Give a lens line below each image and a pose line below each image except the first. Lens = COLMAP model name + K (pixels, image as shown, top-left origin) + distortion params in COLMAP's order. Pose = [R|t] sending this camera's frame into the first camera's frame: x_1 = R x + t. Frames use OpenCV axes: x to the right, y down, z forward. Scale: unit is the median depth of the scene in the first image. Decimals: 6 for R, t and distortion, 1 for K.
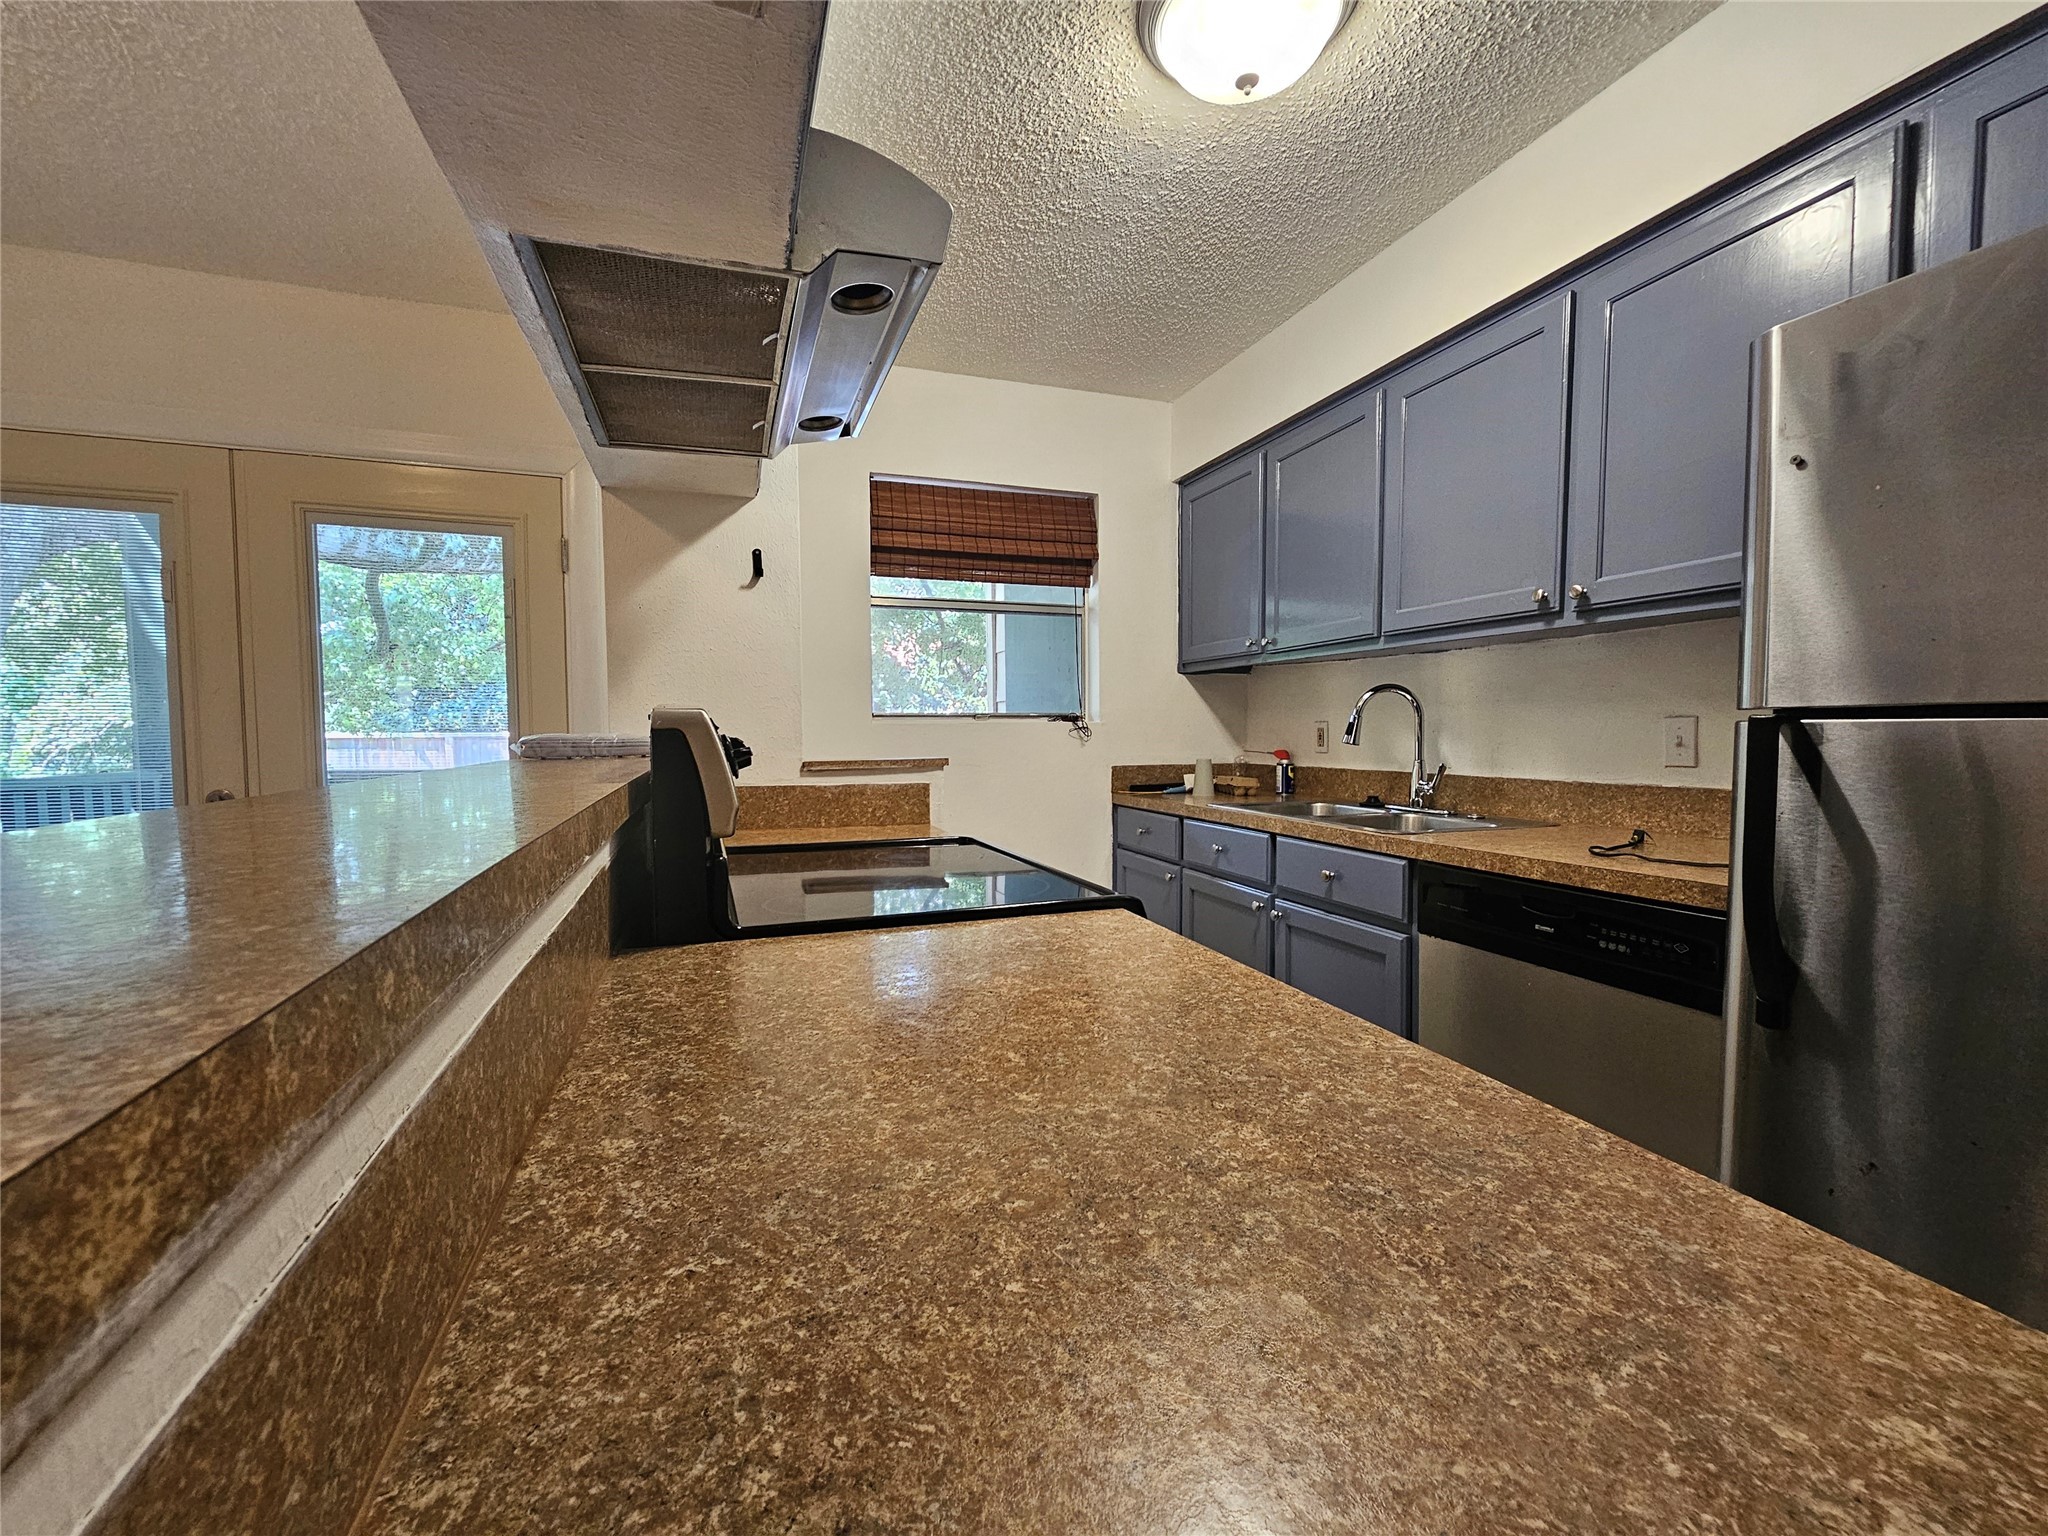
lens RADIAL K [[841.6, 0, 1024.2], [0, 841.6, 771.0], [0, 0, 1]] dist [-0.001019, 0.000258]
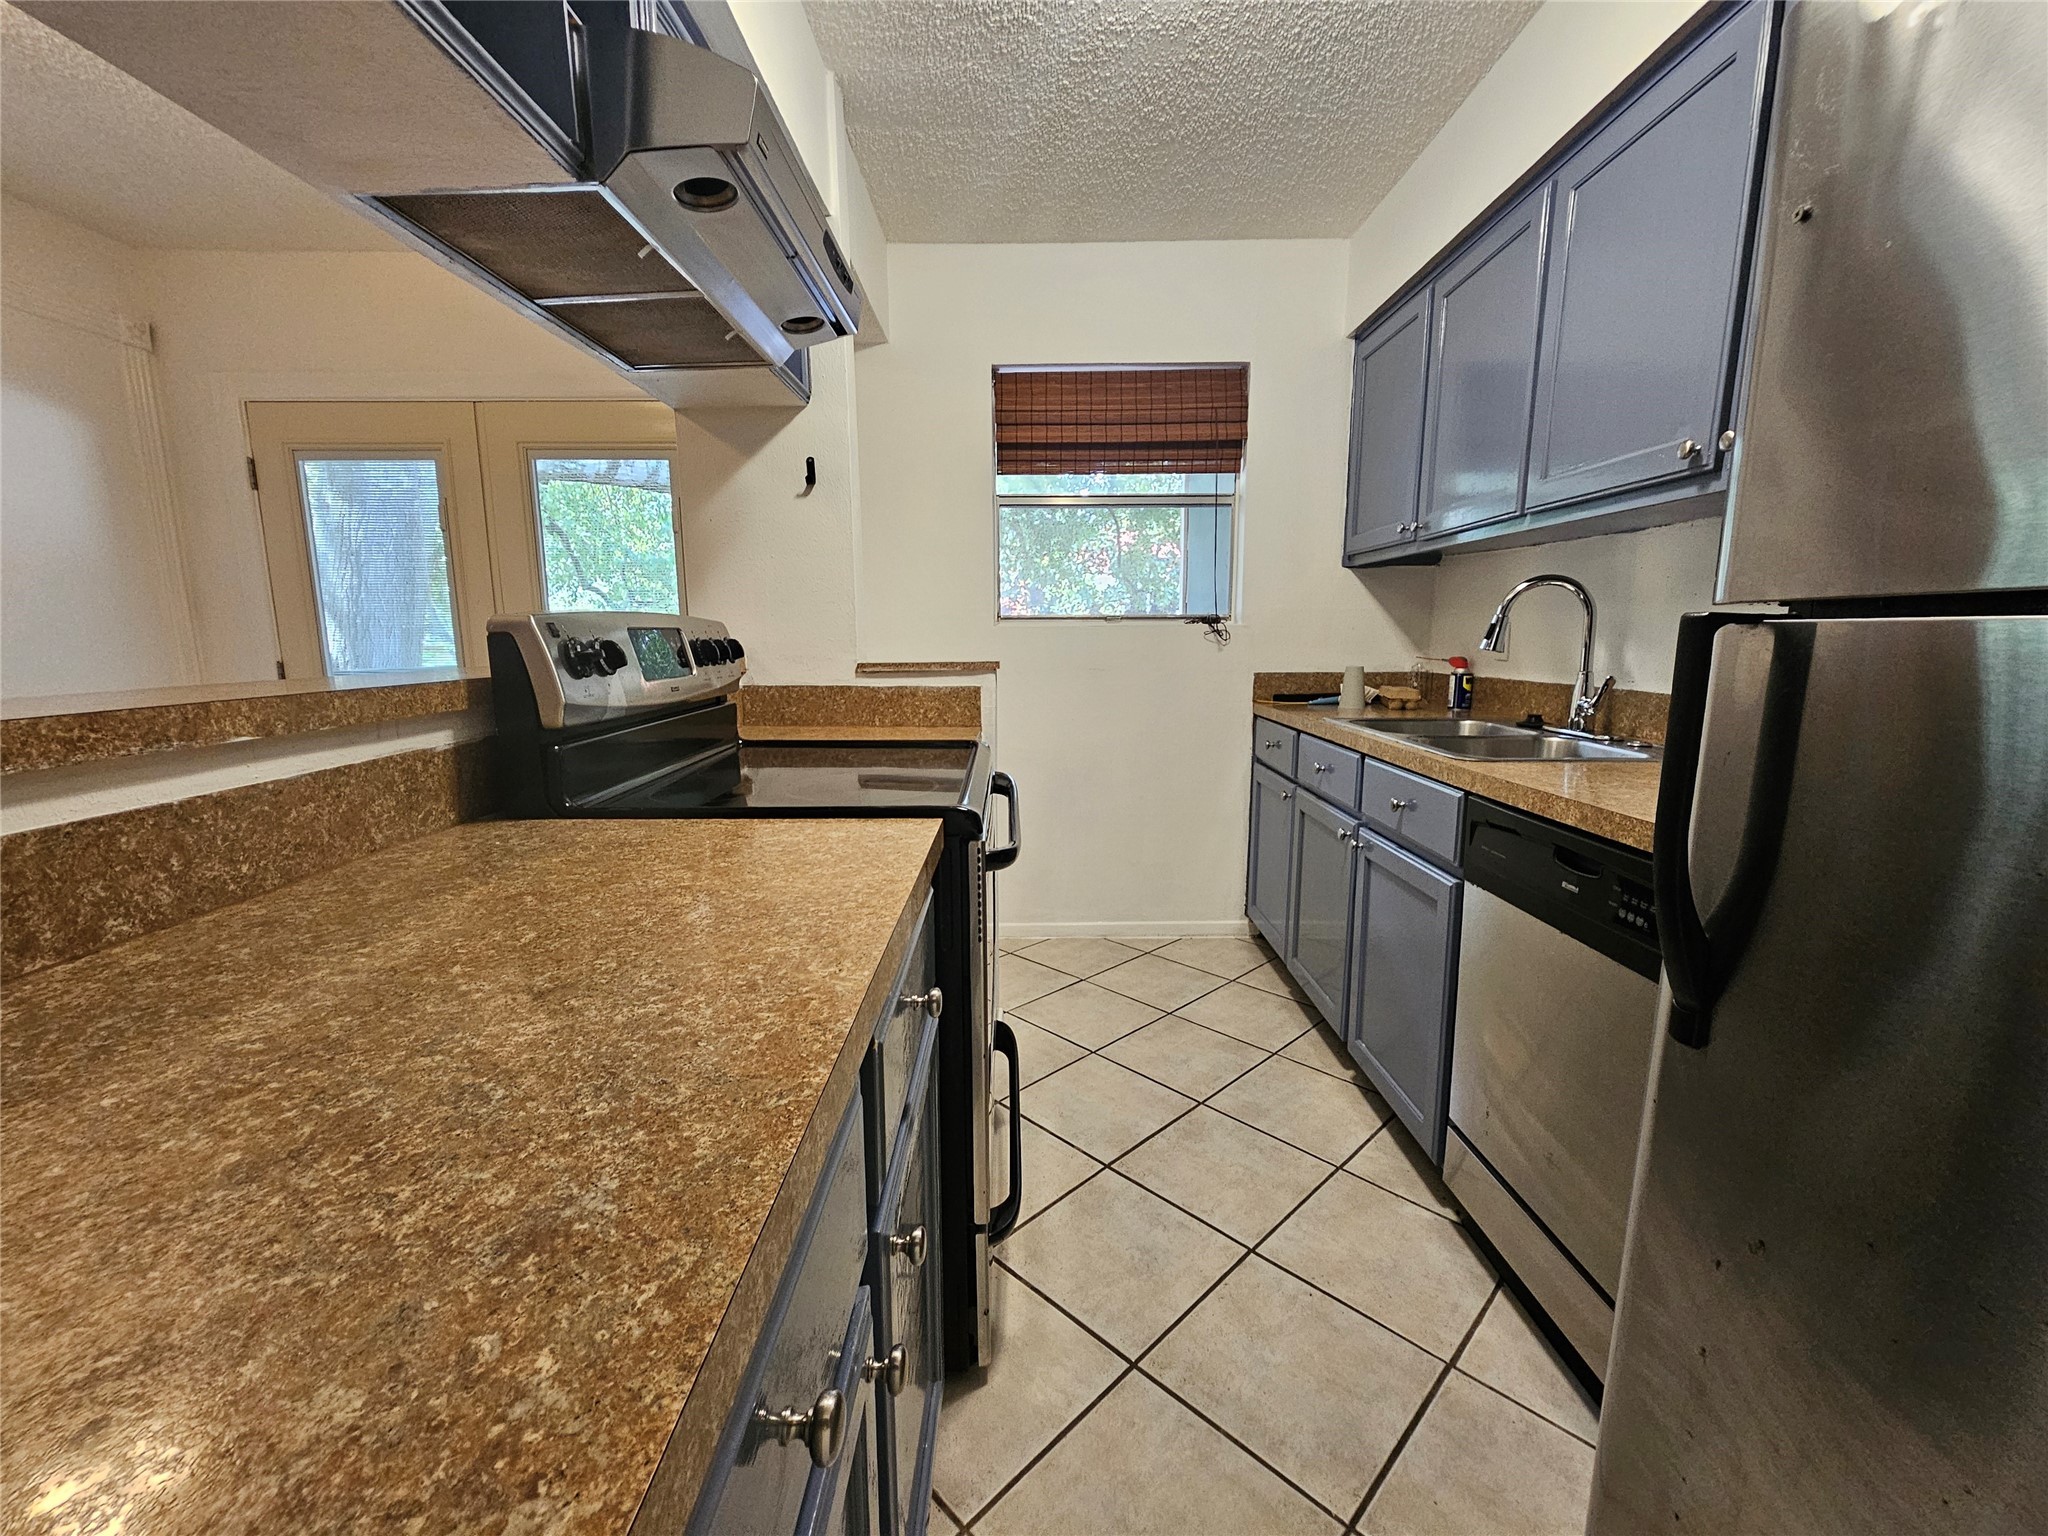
lens RADIAL K [[845.1, 0, 1024.5], [0, 845.1, 774.6], [0, 0, 1]] dist [-0.000438, -0.000366]
pose [[0.938677, 0.057377, -0.339992, 0.285291], [-0.016815, 0.992502, 0.121069, -0.004243], [0.344389, -0.107928, 0.932603, 0.065341]]
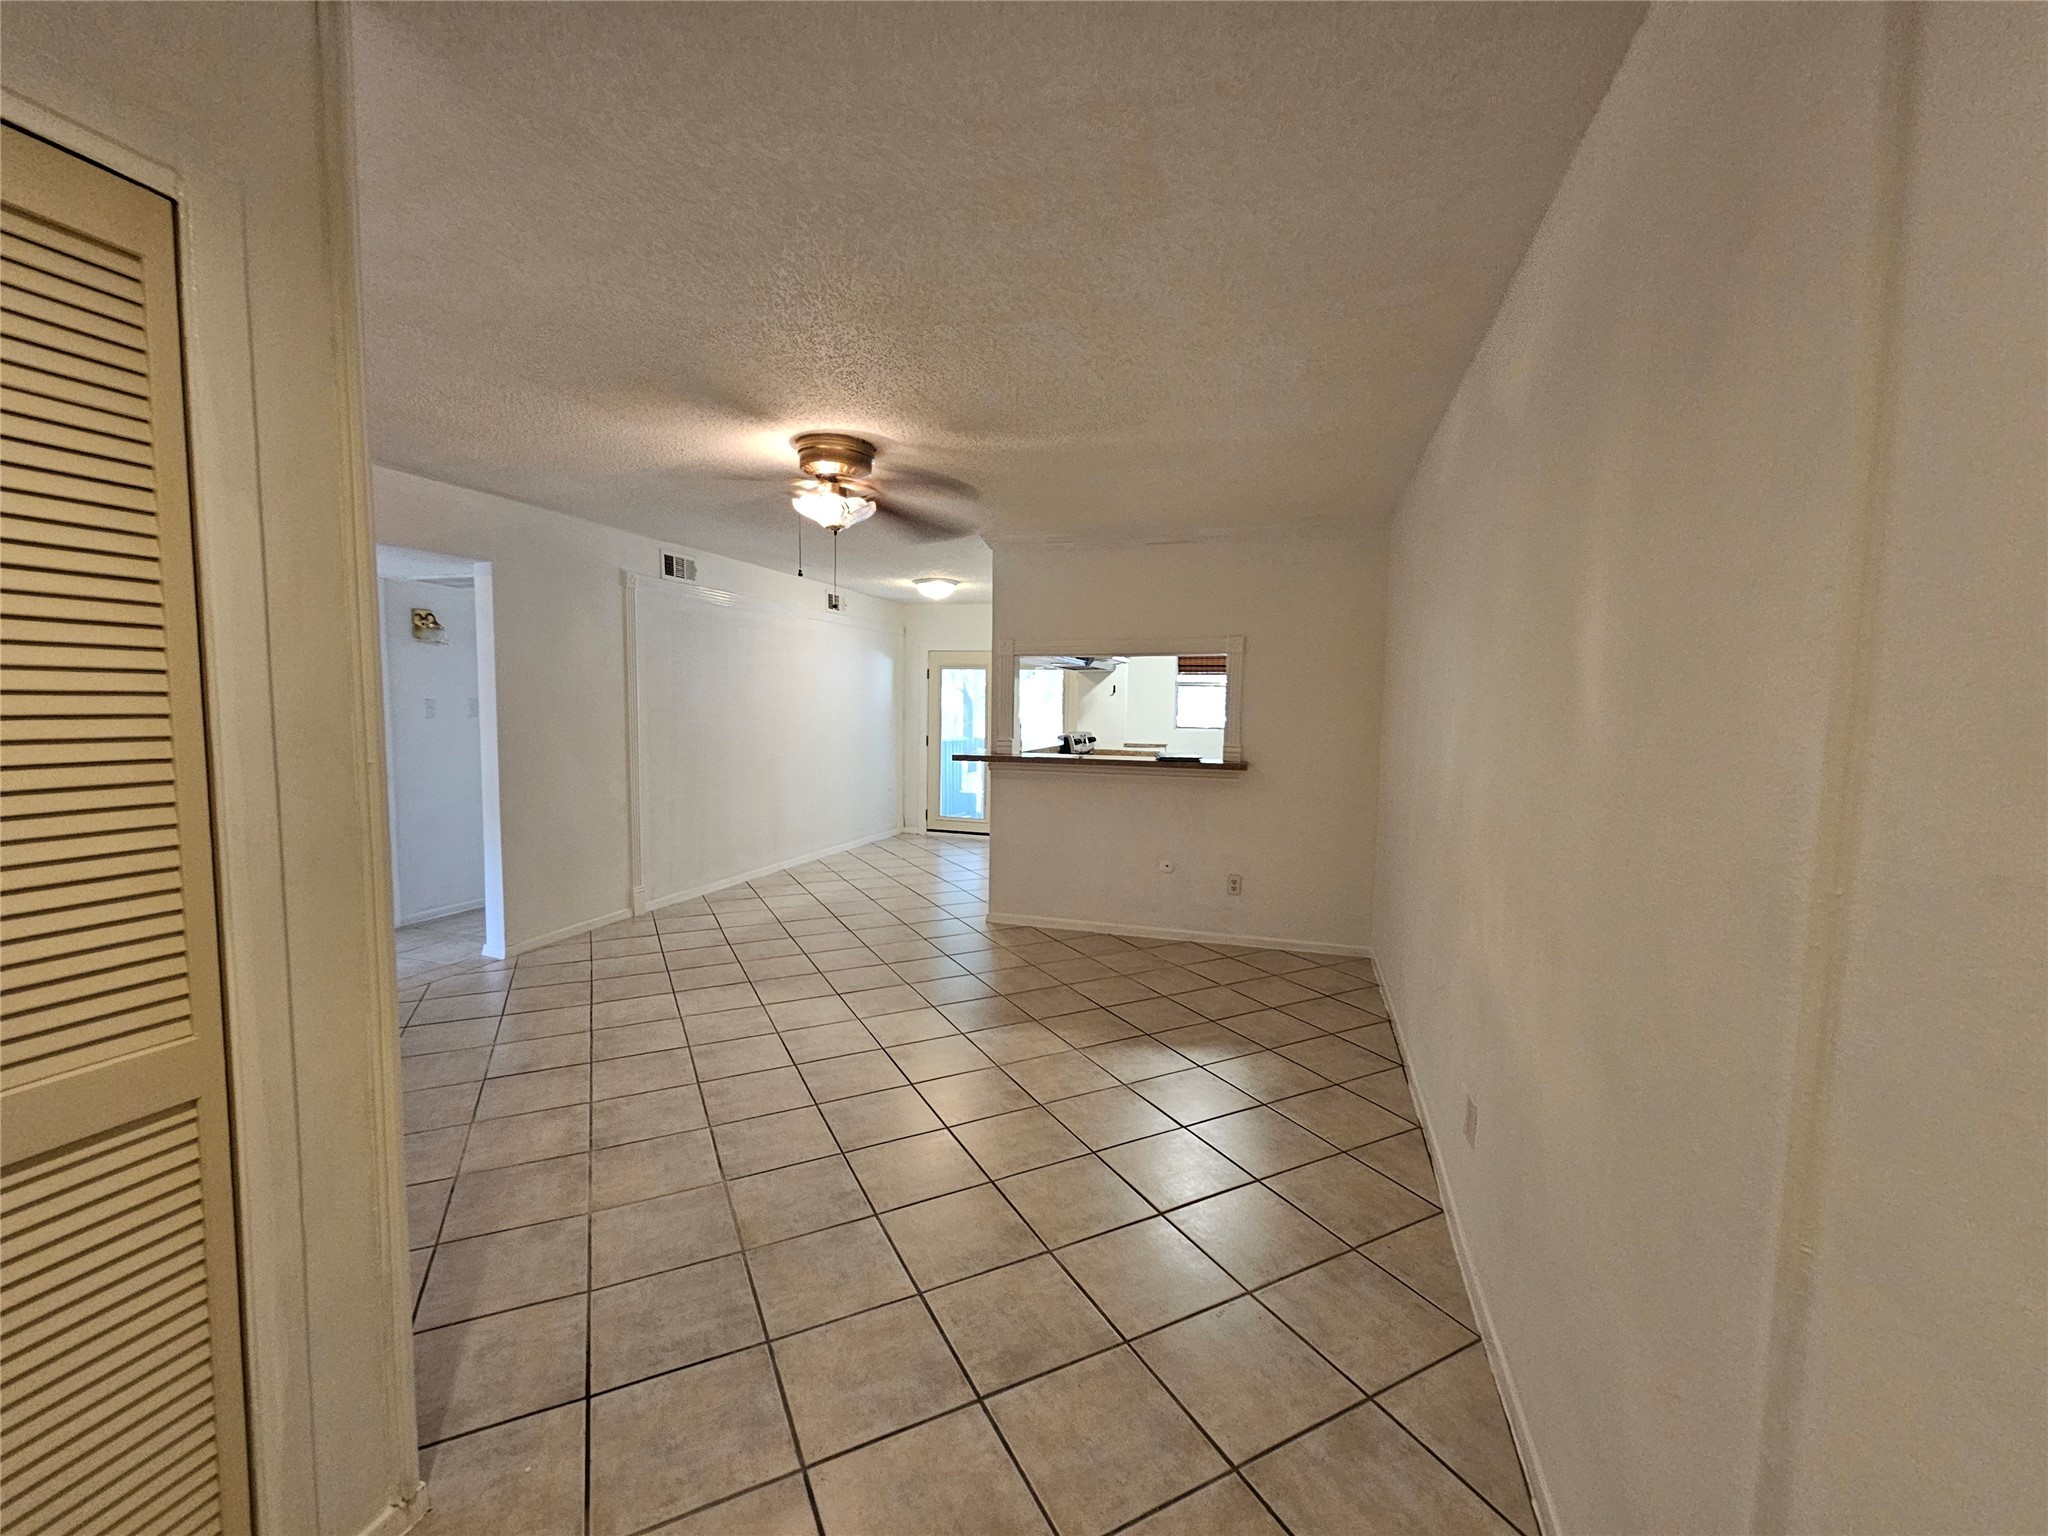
lens RADIAL K [[841.6, 0, 1024.2], [0, 841.6, 771.0], [0, 0, 1]] dist [-0.001019, 0.000258]
pose [[0.795417, 0.061452, -0.602939, 1.487875], [-0.047523, 0.998107, 0.039034, -0.012246], [0.604196, -0.002395, 0.796832, -2.006699]]
